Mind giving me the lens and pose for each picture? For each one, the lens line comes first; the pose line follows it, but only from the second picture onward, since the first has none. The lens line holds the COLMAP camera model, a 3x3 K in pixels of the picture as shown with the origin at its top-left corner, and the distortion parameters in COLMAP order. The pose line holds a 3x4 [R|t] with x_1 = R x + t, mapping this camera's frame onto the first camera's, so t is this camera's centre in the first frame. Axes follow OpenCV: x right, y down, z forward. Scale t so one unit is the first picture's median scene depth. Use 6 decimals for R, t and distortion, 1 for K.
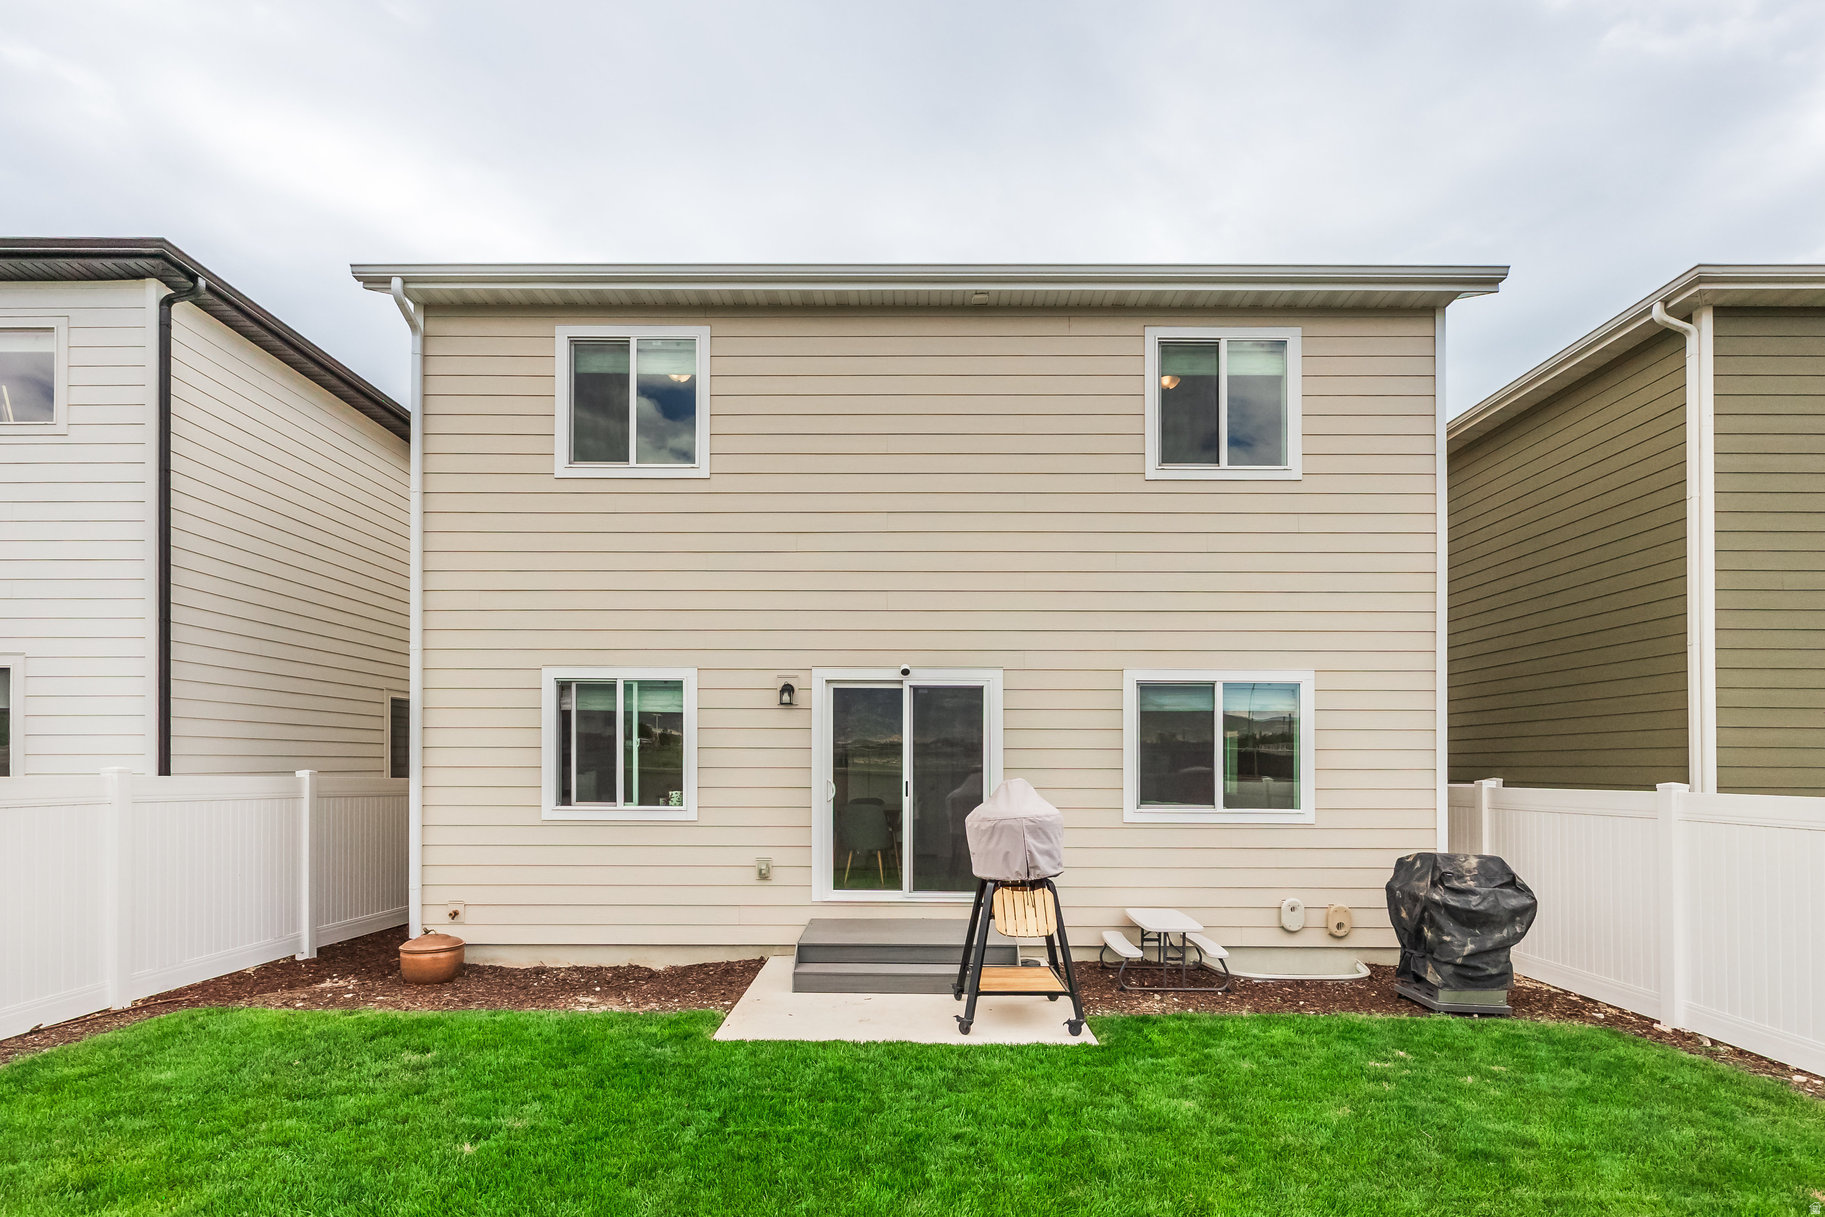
lens RADIAL K [[949.8, 0, 961.0], [0, 949.8, 635.1], [0, 0, 1]] dist [0.002947, -0.000842]
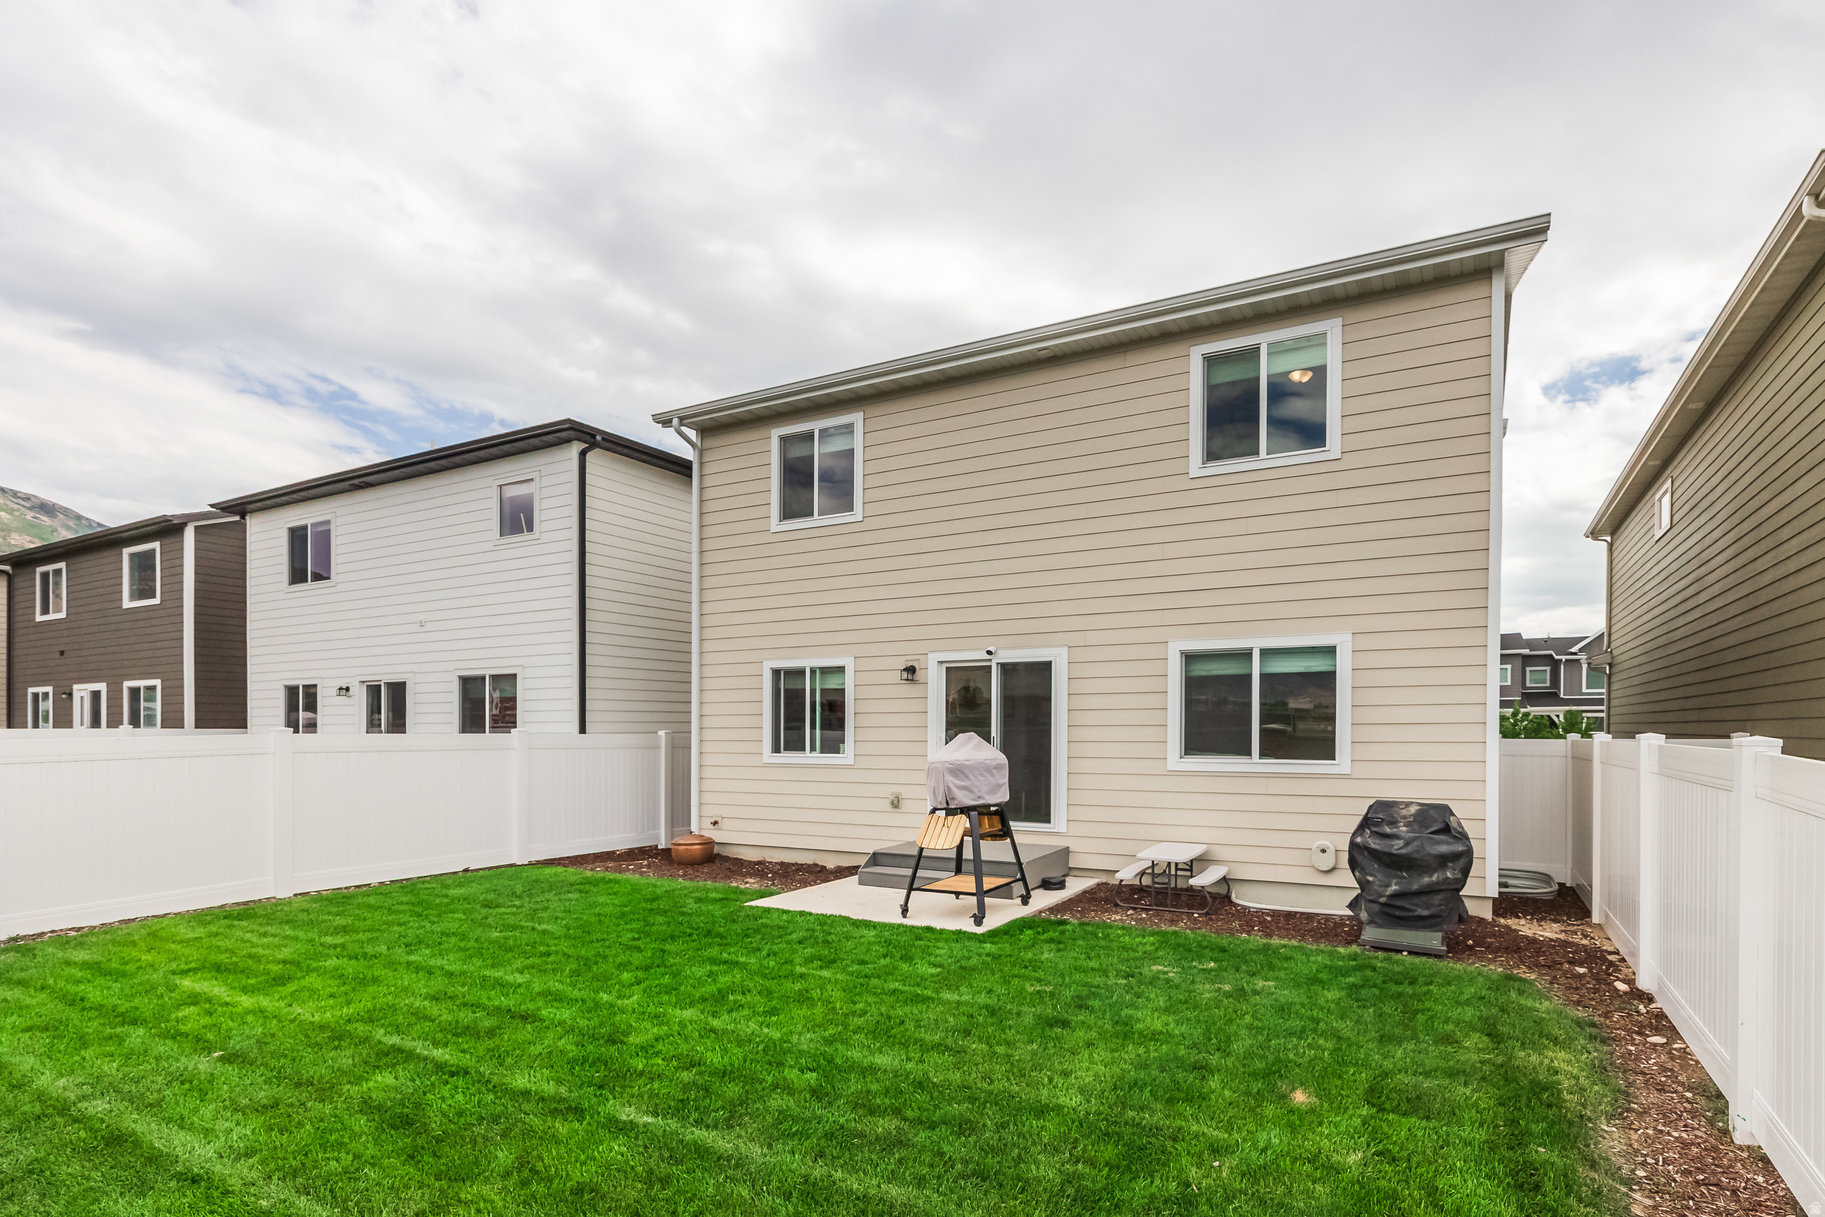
lens RADIAL K [[763.6, 0, 912.2], [0, 763.6, 623.4], [0, 0, 1]] dist [-0.002532, -0.000126]
pose [[0.910863, -0.062689, -0.407920, 0.272928], [0.062958, 0.997934, -0.012782, 0.005561], [0.407878, -0.014039, 0.912928, 0.000730]]
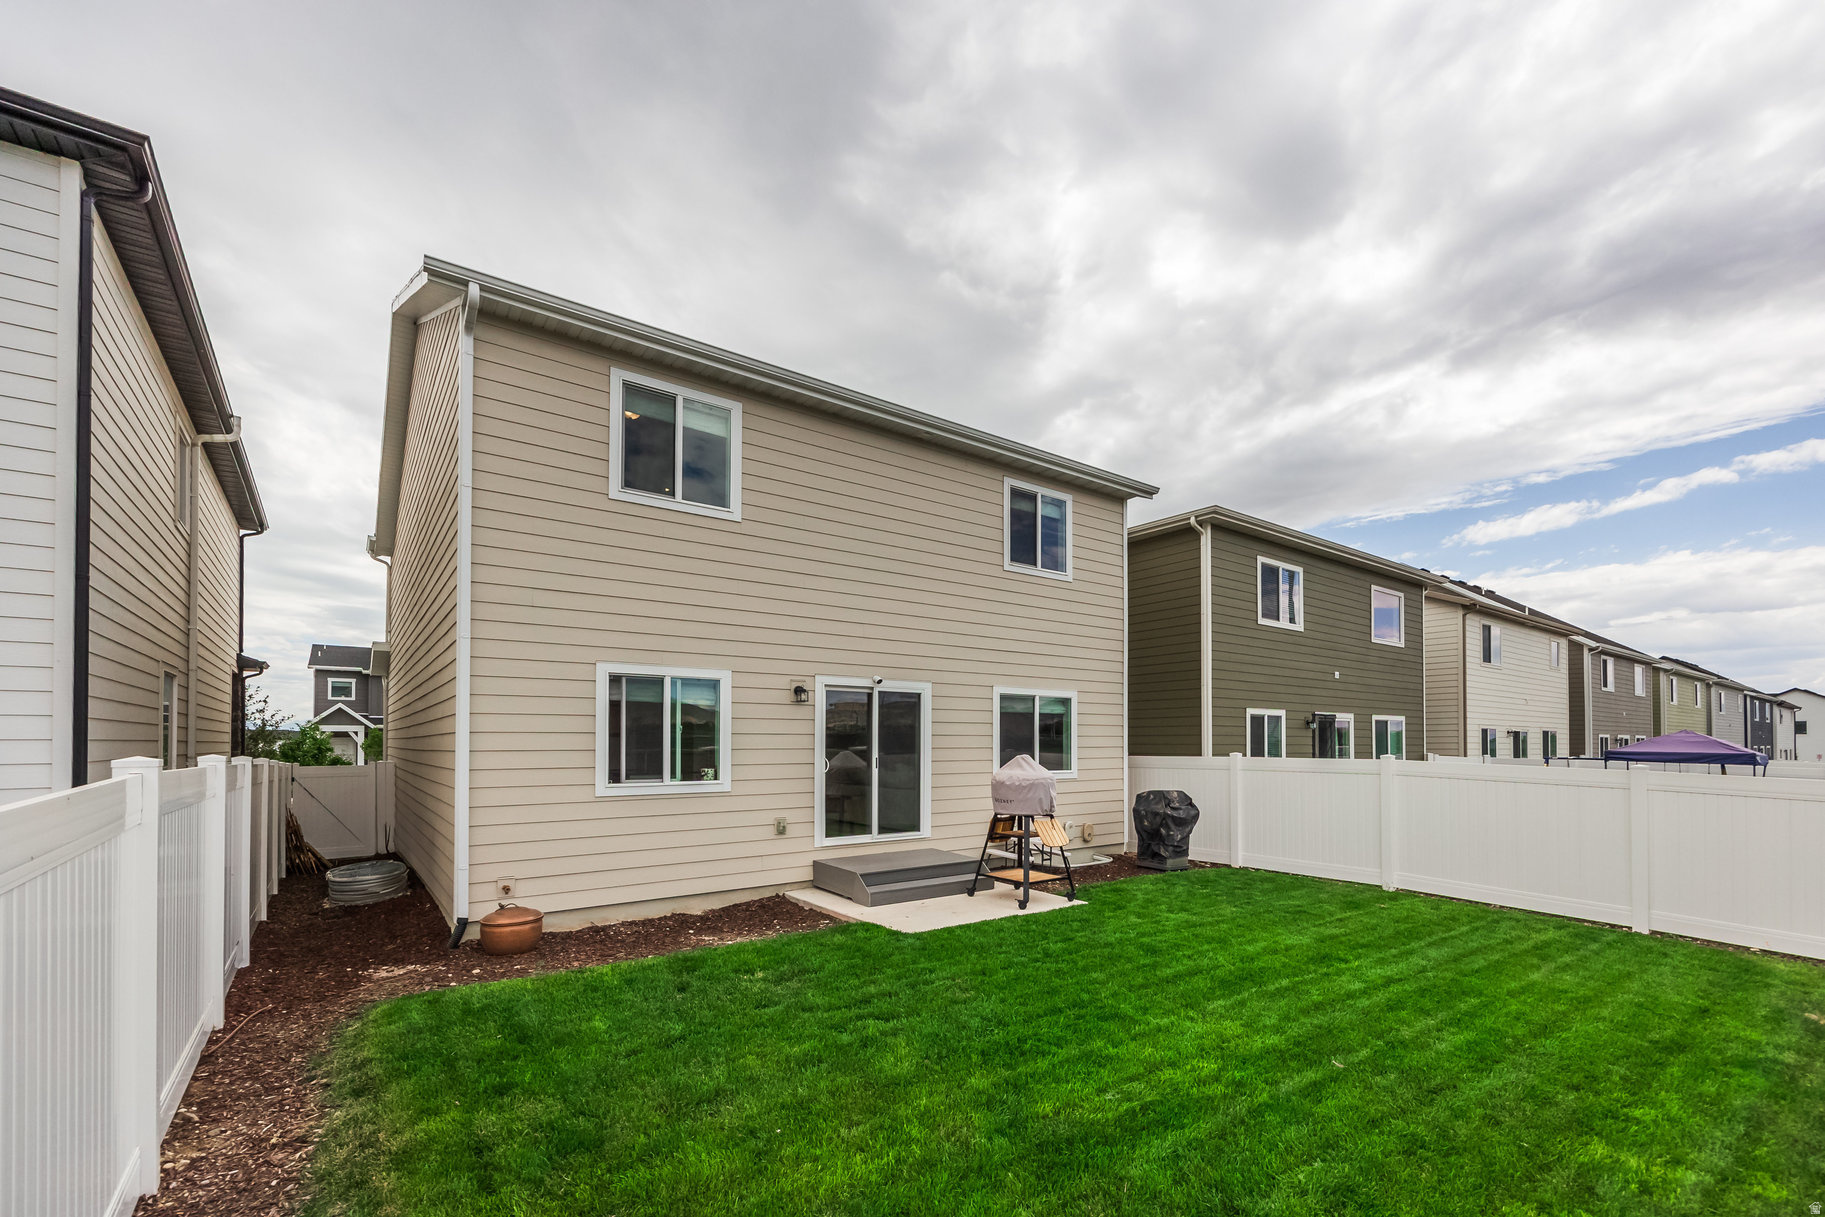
lens RADIAL K [[759.2, 0, 927.9], [0, 759.2, 612.0], [0, 0, 1]] dist [0.003378, 0.000255]
pose [[0.798864, 0.097607, 0.593540, -0.692210], [-0.078942, 0.995225, -0.057413, -0.005836], [-0.596309, -0.000990, 0.802754, 0.028246]]
